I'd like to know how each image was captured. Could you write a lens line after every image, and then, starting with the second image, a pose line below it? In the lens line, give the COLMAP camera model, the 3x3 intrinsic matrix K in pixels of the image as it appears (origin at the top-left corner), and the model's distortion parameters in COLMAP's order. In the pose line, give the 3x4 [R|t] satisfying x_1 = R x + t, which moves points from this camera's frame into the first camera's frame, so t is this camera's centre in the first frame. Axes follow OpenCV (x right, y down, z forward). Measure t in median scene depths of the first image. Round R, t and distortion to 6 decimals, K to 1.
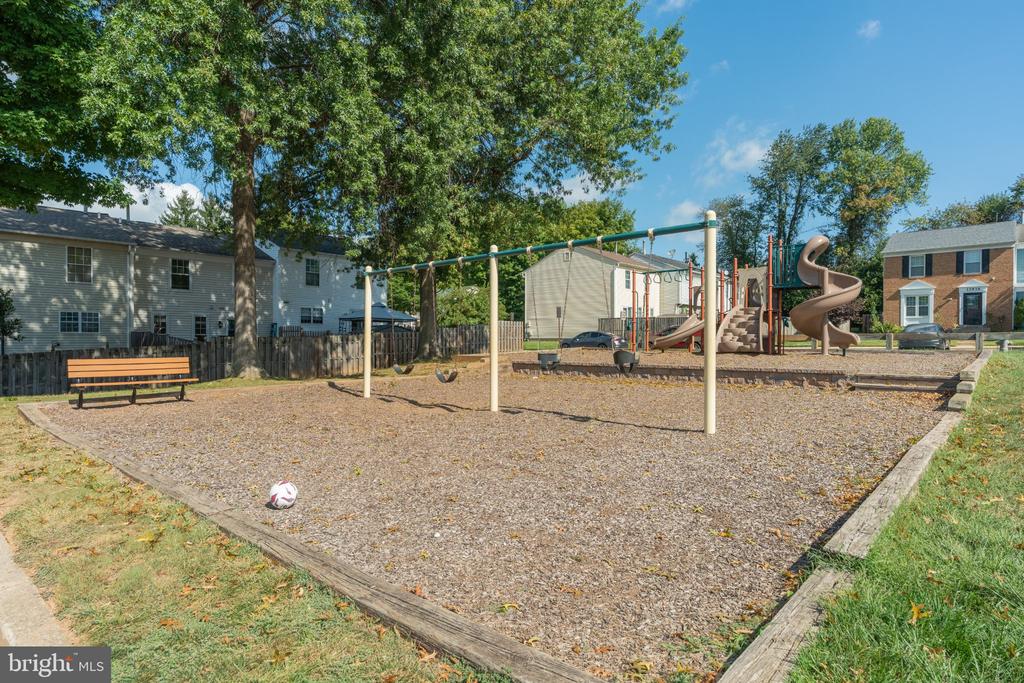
lens RADIAL K [[578.7, 0, 512.0], [0, 578.7, 341.5], [0, 0, 1]] dist [-0.001015, -0.000216]
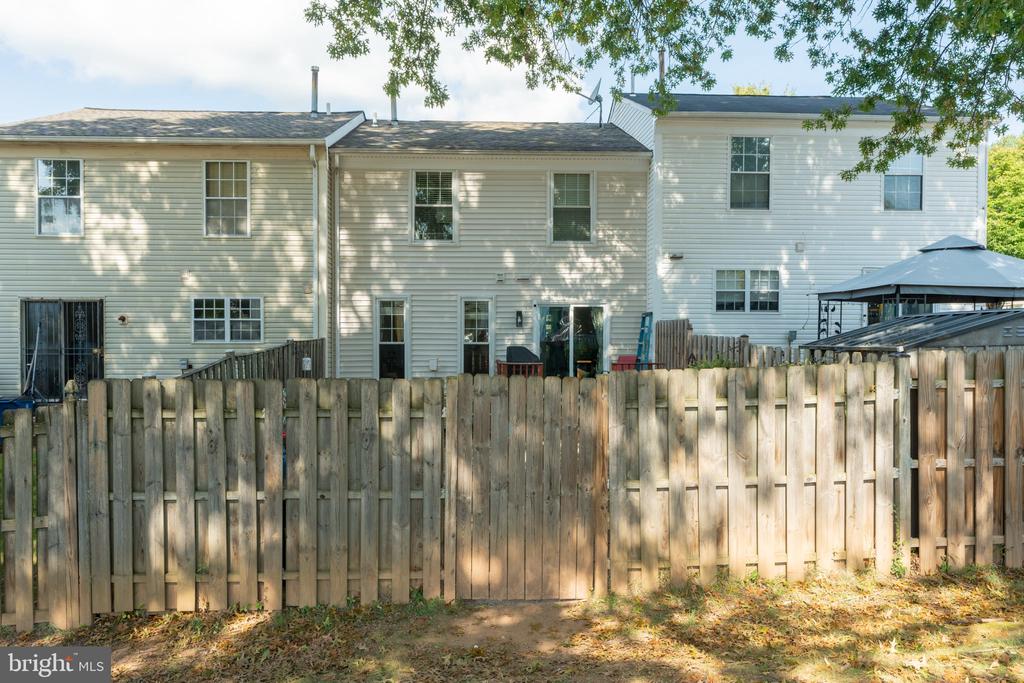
lens RADIAL K [[702.2, 0, 512.2], [0, 702.2, 326.3], [0, 0, 1]] dist [-0.057056, 0.002104]
pose [[0.689775, -0.004392, -0.724011, -0.162930], [-0.001863, 0.999968, -0.007841, -0.022993], [0.724022, 0.006757, 0.689744, 0.740453]]
